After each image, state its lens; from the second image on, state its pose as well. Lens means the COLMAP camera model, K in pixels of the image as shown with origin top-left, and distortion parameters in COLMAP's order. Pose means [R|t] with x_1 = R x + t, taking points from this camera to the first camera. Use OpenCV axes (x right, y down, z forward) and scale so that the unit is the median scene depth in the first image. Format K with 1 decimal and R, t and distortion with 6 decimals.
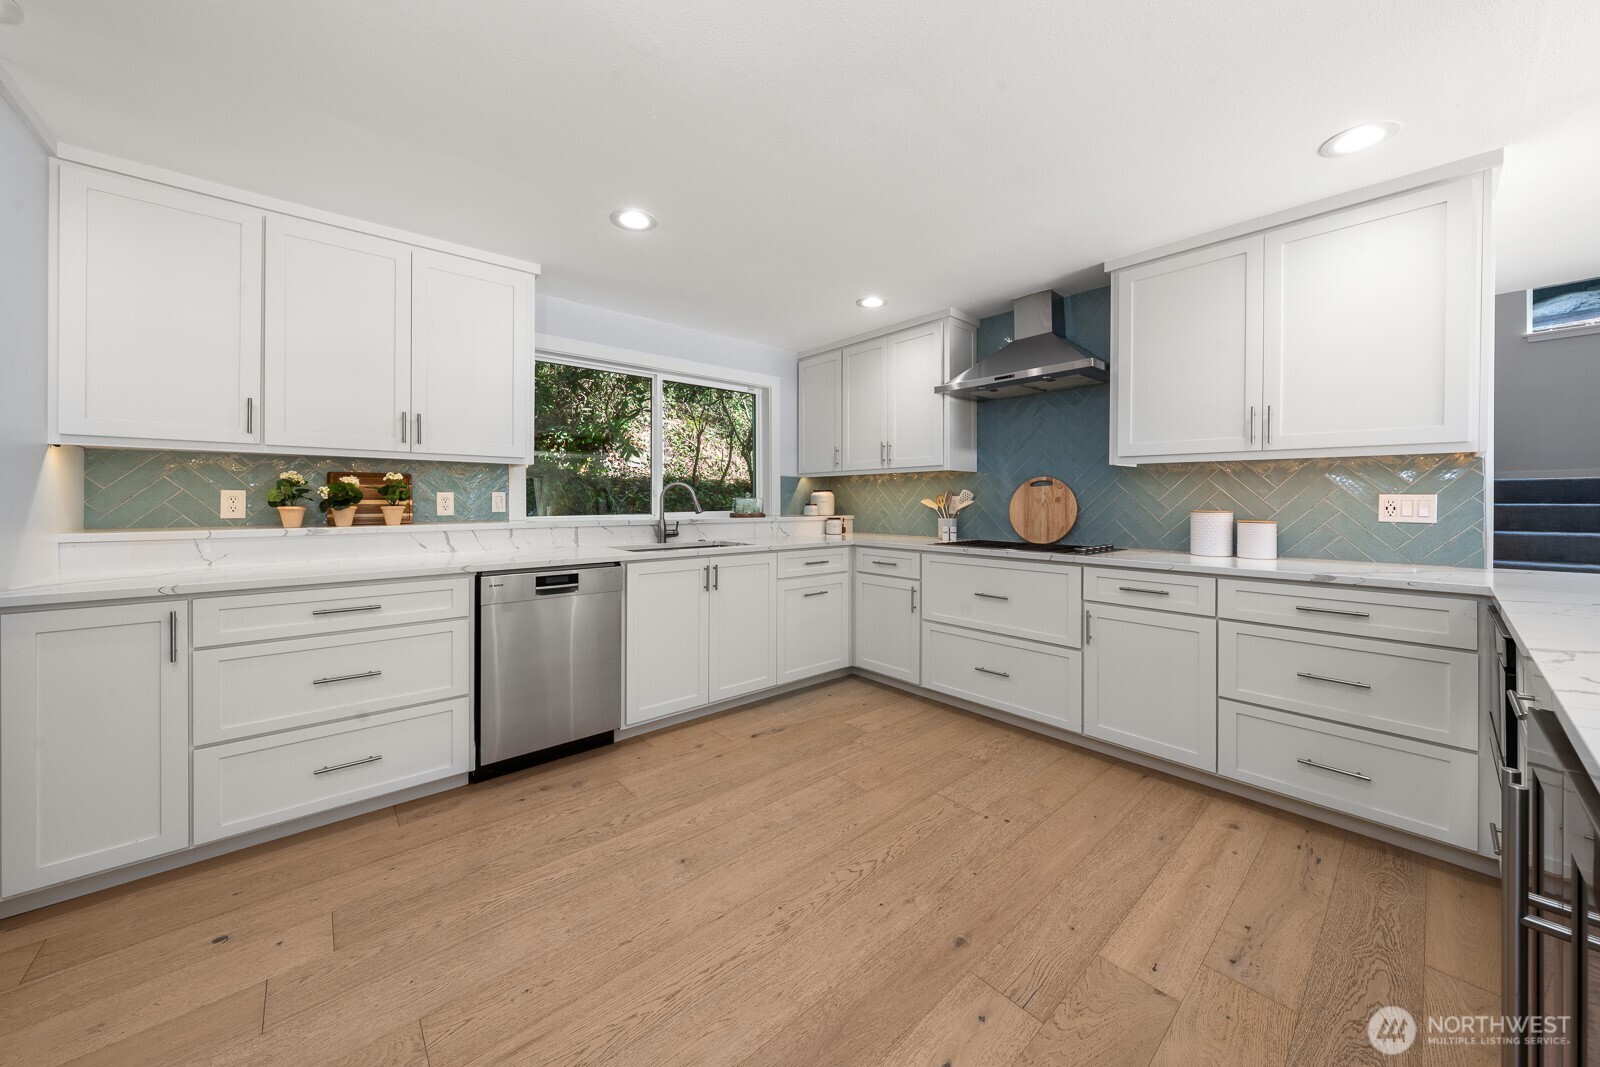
lens RADIAL K [[565.4, 0, 803.7], [0, 565.4, 501.7], [0, 0, 1]] dist [0.007785, -0.000045]
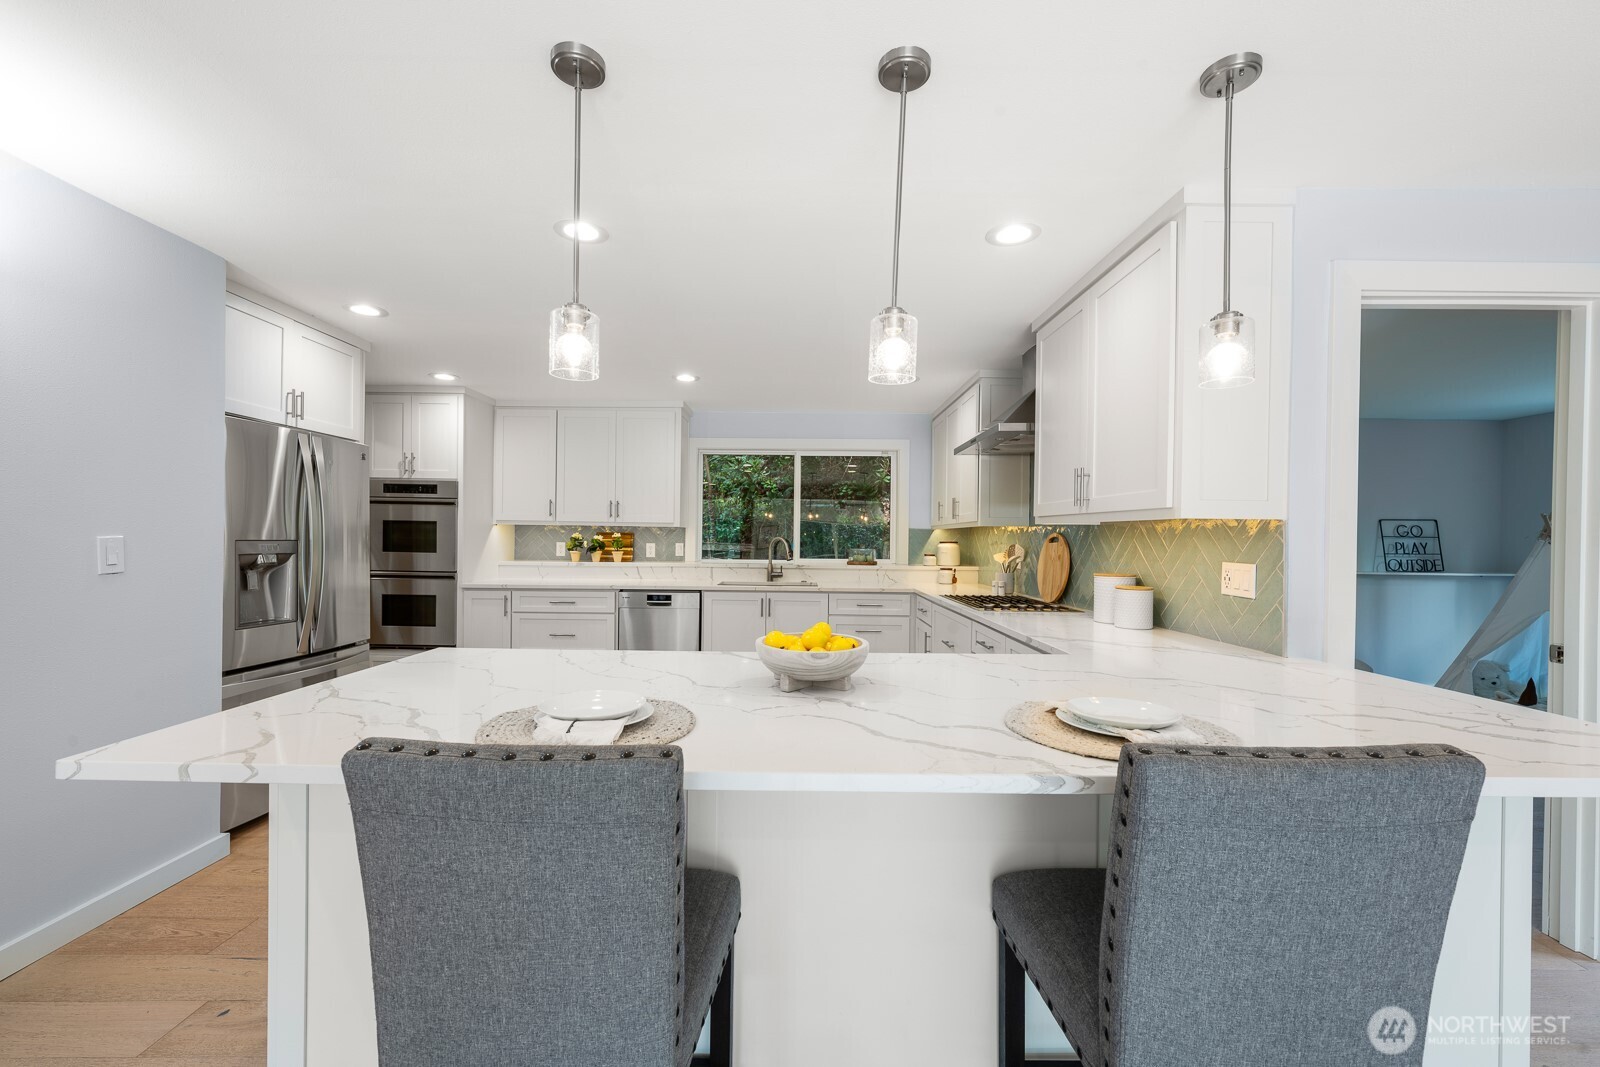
lens RADIAL K [[617.0, 0, 804.6], [0, 617.0, 539.0], [0, 0, 1]] dist [-0.001620, -0.000241]
pose [[0.752119, 0.006331, -0.658996, 0.912815], [-0.011578, 0.999926, -0.003608, -0.028636], [0.658925, 0.010344, 0.752137, -0.072637]]
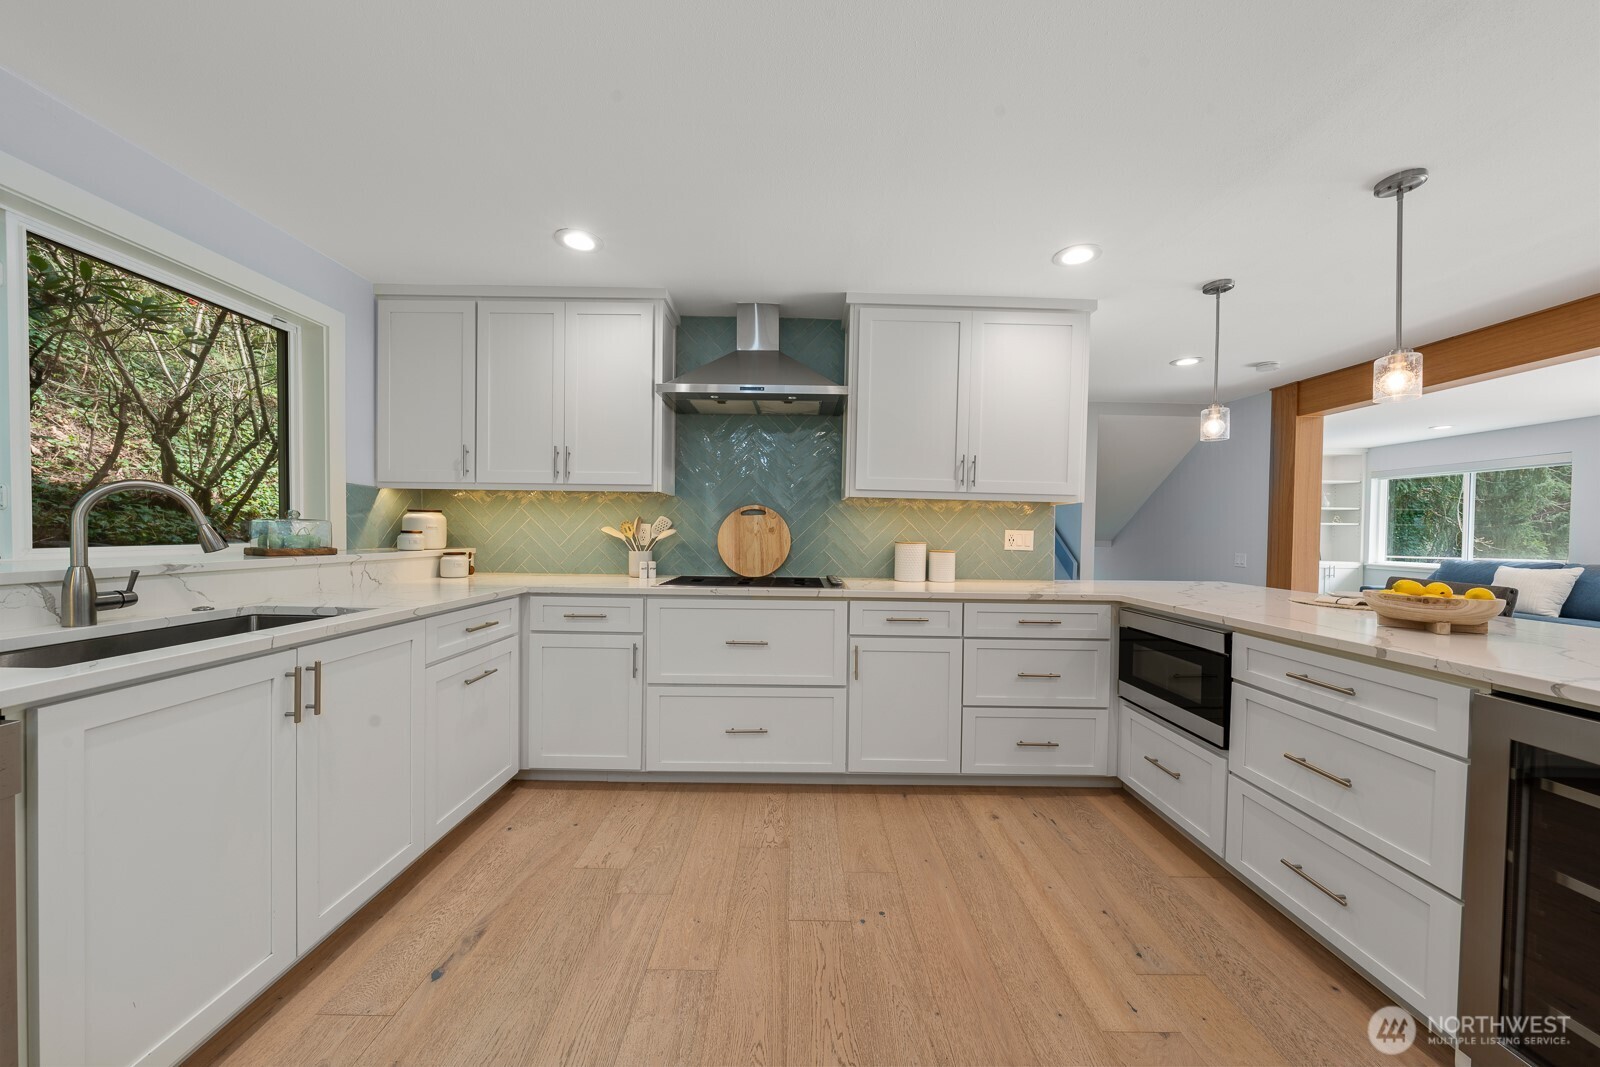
lens RADIAL K [[543.5, 0, 797.4], [0, 543.5, 542.6], [0, 0, 1]] dist [-0.000908, -0.000012]
pose [[0.660550, -0.006305, 0.750756, -0.233811], [-0.013718, 0.999696, 0.020465, -0.002131], [-0.750657, -0.023817, 0.660263, 0.410386]]
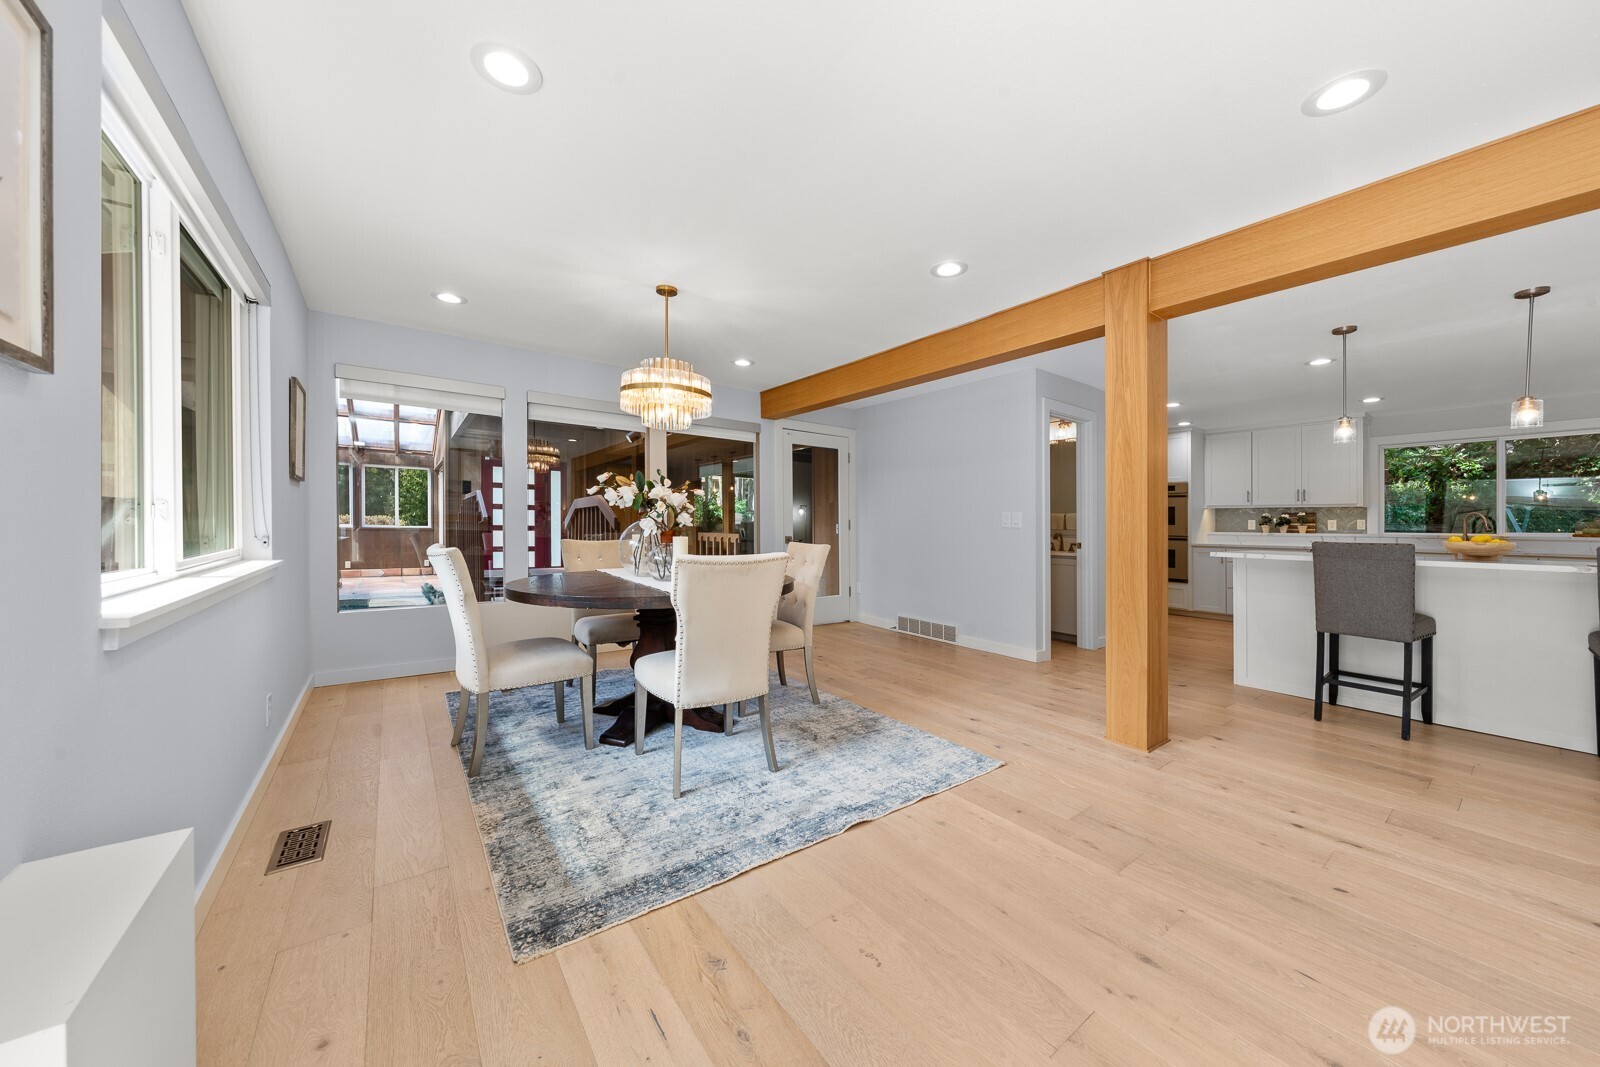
lens RADIAL K [[567.4, 0, 834.3], [0, 567.4, 519.2], [0, 0, 1]] dist [-0.001122, -0.000040]
pose [[-0.056923, -0.017202, -0.998230, 1.707283], [-0.015435, 0.999747, -0.016348, 0.046930], [0.998259, 0.014477, -0.057174, -0.828645]]
